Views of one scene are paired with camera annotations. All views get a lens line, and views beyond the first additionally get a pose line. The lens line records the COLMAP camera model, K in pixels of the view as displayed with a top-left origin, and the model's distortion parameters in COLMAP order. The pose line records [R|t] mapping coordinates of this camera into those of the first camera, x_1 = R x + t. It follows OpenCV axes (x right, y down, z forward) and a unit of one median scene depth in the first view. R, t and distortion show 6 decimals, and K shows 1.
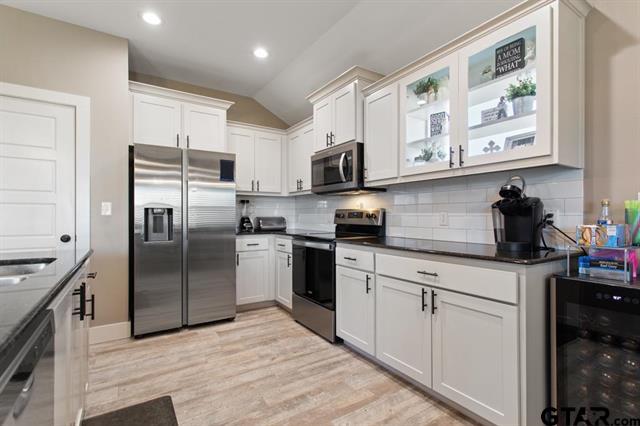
lens RADIAL K [[307.6, 0, 320.5], [0, 307.6, 214.8], [0, 0, 1]] dist [0.005850, 0.000755]
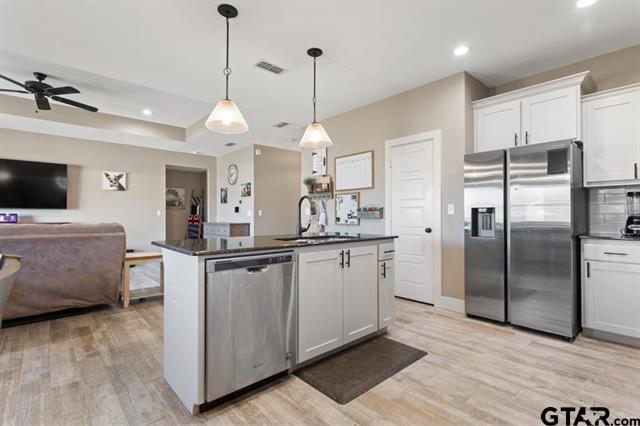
lens RADIAL K [[307.6, 0, 322.7], [0, 307.6, 214.3], [0, 0, 1]] dist [0.005850, 0.000755]
pose [[0.157571, -0.002578, -0.987504, 0.527221], [0.005526, 0.999983, -0.001728, 0.001258], [0.987492, -0.005184, 0.157582, 0.265675]]
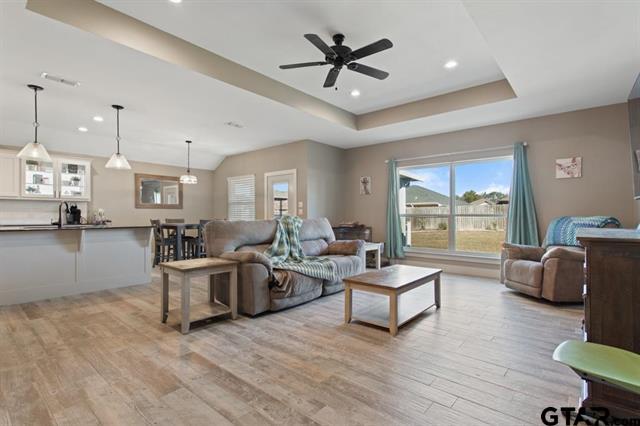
lens RADIAL K [[307.6, 0, 319.6], [0, 307.6, 221.4], [0, 0, 1]] dist [0.005850, 0.000755]
pose [[-0.280649, -0.021497, 0.959570, -2.429225], [-0.007040, 0.999768, 0.020339, -0.002595], [-0.959785, -0.001048, -0.280736, -0.474282]]
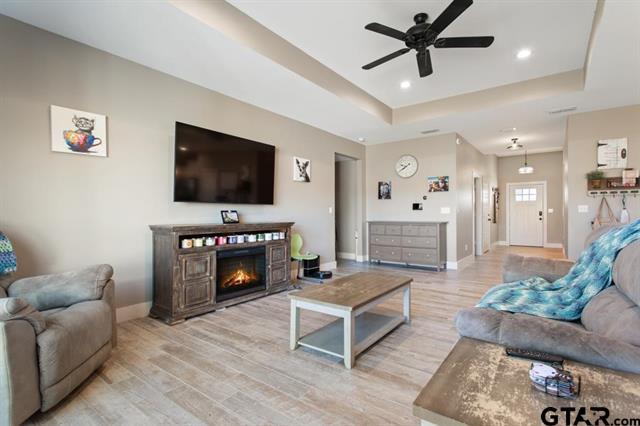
lens RADIAL K [[307.6, 0, 324.9], [0, 307.6, 212.7], [0, 0, 1]] dist [0.005850, 0.000755]
pose [[0.360009, 0.000144, -0.932949, -0.344364], [0.006954, 0.999972, 0.002837, -0.013004], [0.932923, -0.007509, 0.359997, -1.631994]]
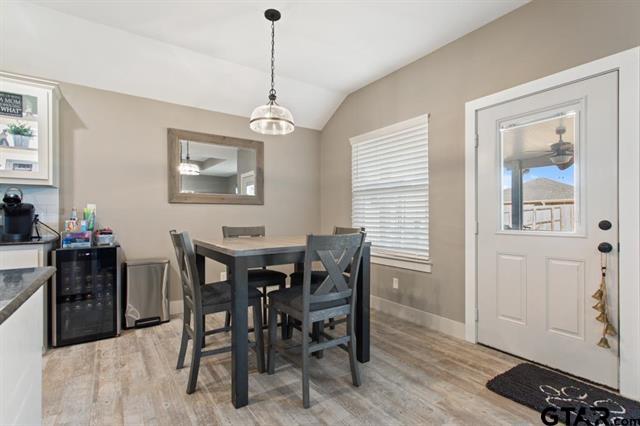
lens RADIAL K [[307.6, 0, 323.7], [0, 307.6, 216.8], [0, 0, 1]] dist [0.005850, 0.000755]
pose [[-0.029818, -0.004052, 0.999547, -0.592206], [-0.004402, 0.999983, 0.003923, -0.002448], [-0.999546, -0.004283, -0.029835, -0.273694]]
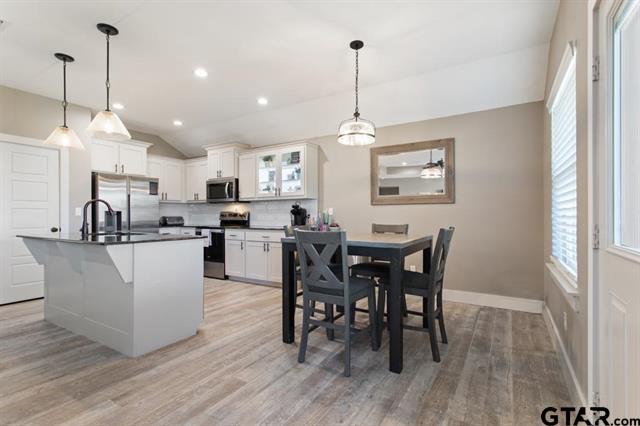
lens RADIAL K [[307.6, 0, 329.9], [0, 307.6, 215.4], [0, 0, 1]] dist [0.005850, 0.000755]
pose [[0.897268, -0.003065, 0.441475, -0.219970], [0.001426, 0.999991, 0.004043, -0.004278], [-0.441483, -0.002998, 0.897265, -1.099103]]
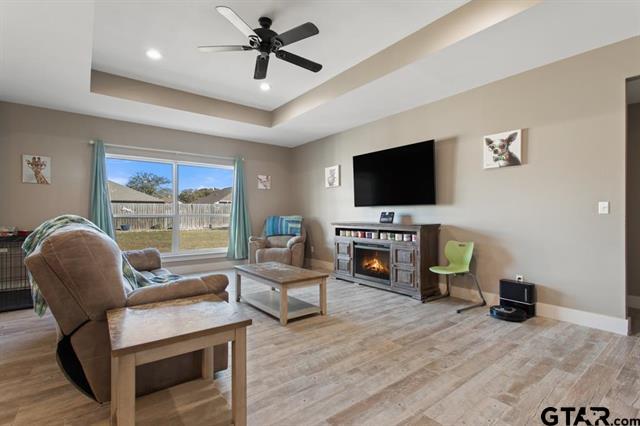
lens RADIAL K [[307.6, 0, 325.4], [0, 307.6, 215.5], [0, 0, 1]] dist [0.005850, 0.000755]
pose [[-0.995768, 0.003916, -0.091823, -1.374402], [0.004192, 0.999987, -0.002812, 0.002227], [0.091810, -0.003185, -0.995771, 0.253818]]
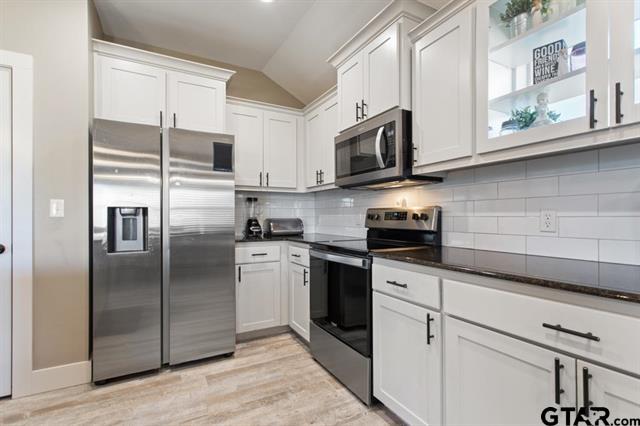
lens RADIAL K [[307.6, 0, 320.5], [0, 307.6, 215.1], [0, 0, 1]] dist [0.005850, 0.000755]
pose [[0.997271, -0.002881, -0.073774, -0.012905], [0.002695, 0.999993, -0.002619, 0.000673], [0.073781, 0.002413, 0.997272, 0.320816]]
